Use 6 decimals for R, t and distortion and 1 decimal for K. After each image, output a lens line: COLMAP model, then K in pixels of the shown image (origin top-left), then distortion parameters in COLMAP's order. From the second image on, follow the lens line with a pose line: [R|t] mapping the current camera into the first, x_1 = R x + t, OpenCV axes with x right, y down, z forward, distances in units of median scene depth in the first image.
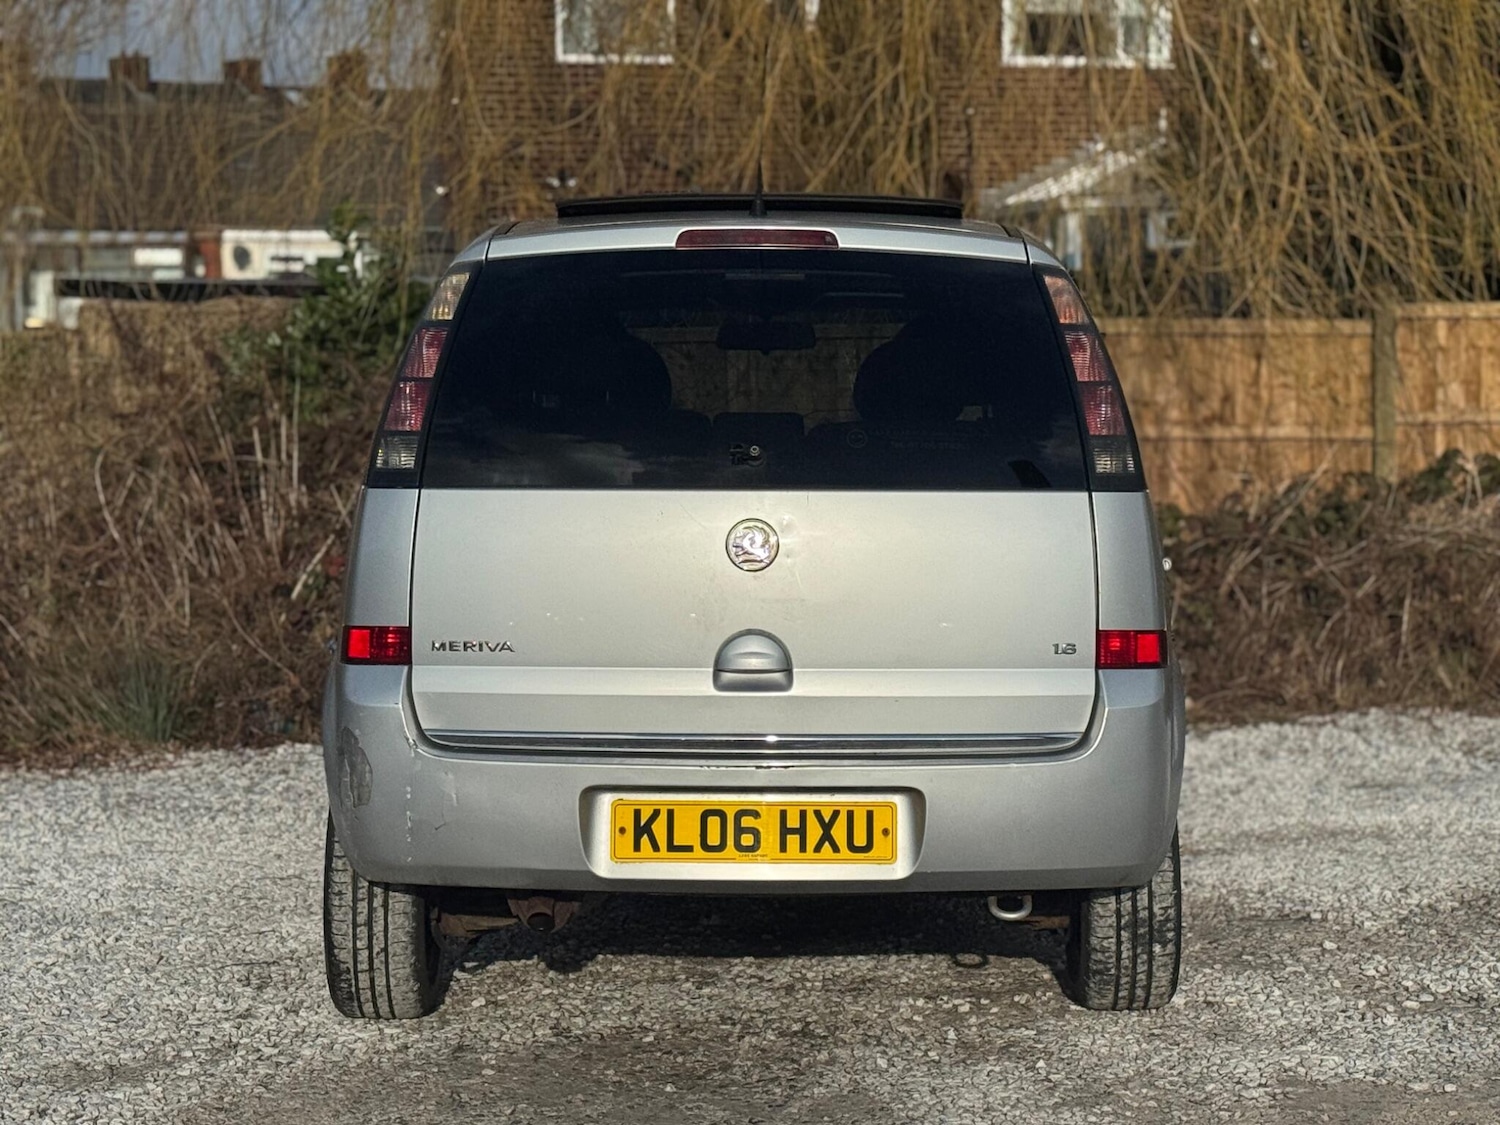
lens RADIAL K [[3201.8, 0, 750.0], [0, 3201.8, 562.5], [0, 0, 1]] dist [0.172888, 0.139142]
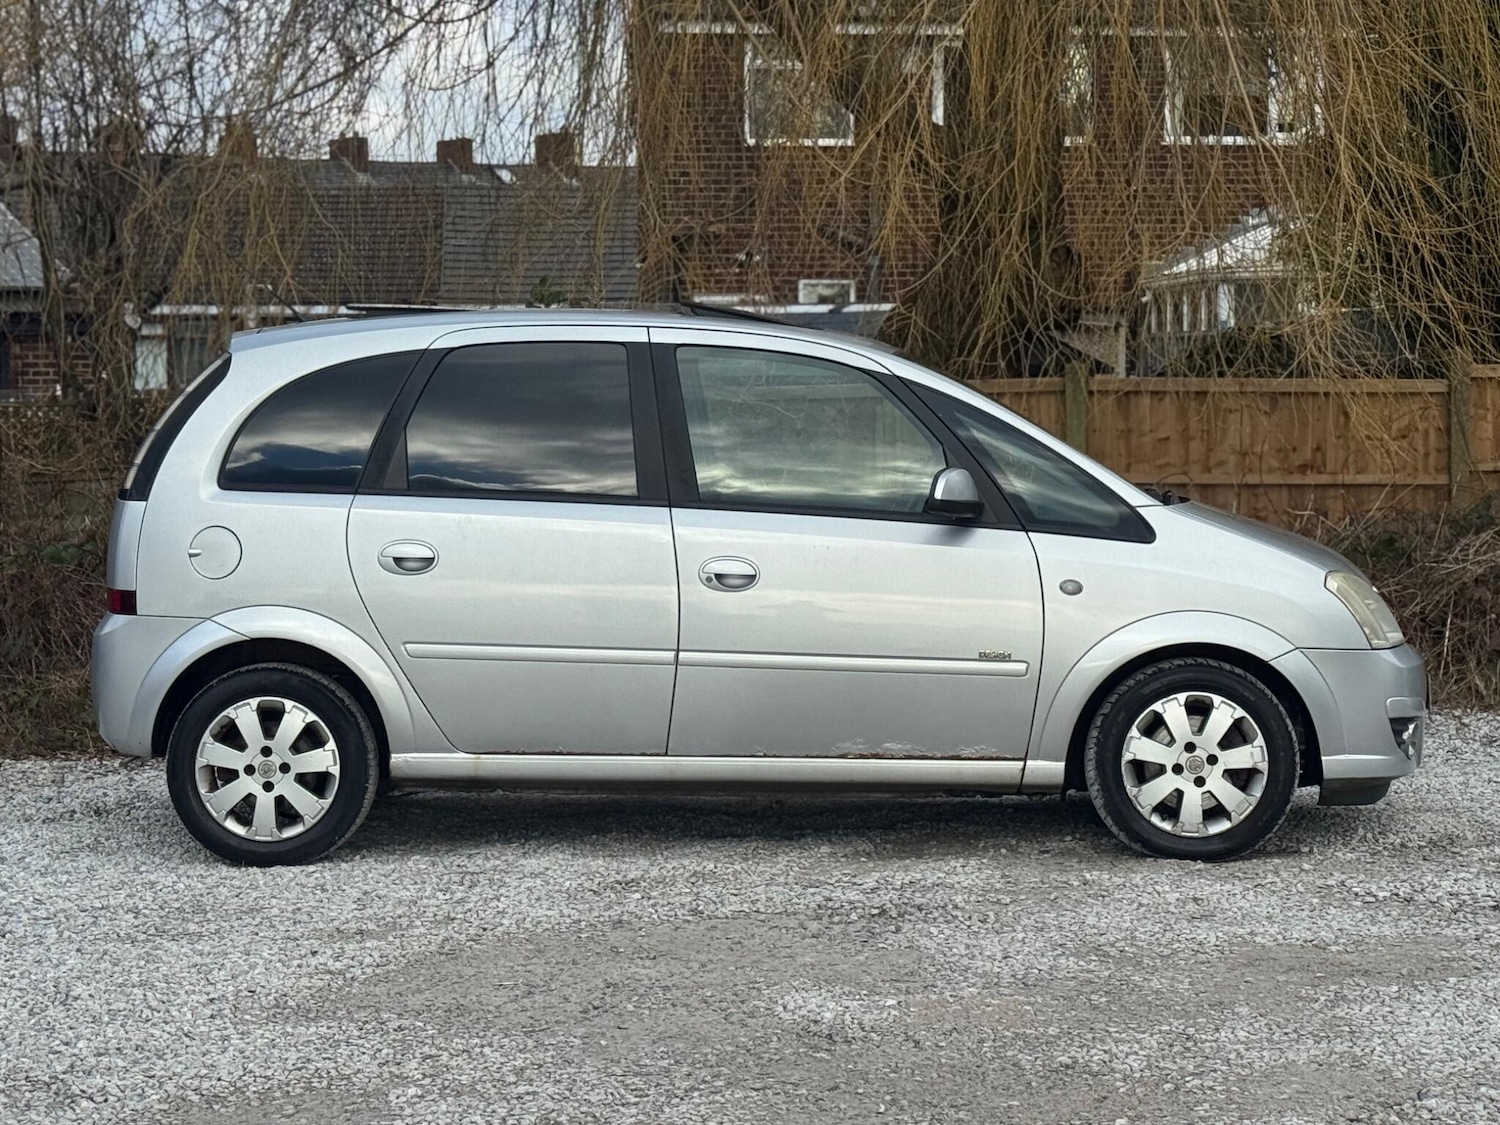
lens RADIAL K [[3201.8, 0, 750.0], [0, 3201.8, 562.5], [0, 0, 1]] dist [0.172888, 0.139142]
pose [[0.997952, 0.001479, -0.063956, 0.045021], [-0.002827, 0.999775, -0.021002, 0.028200], [0.063910, 0.021139, 0.997732, -0.300684]]
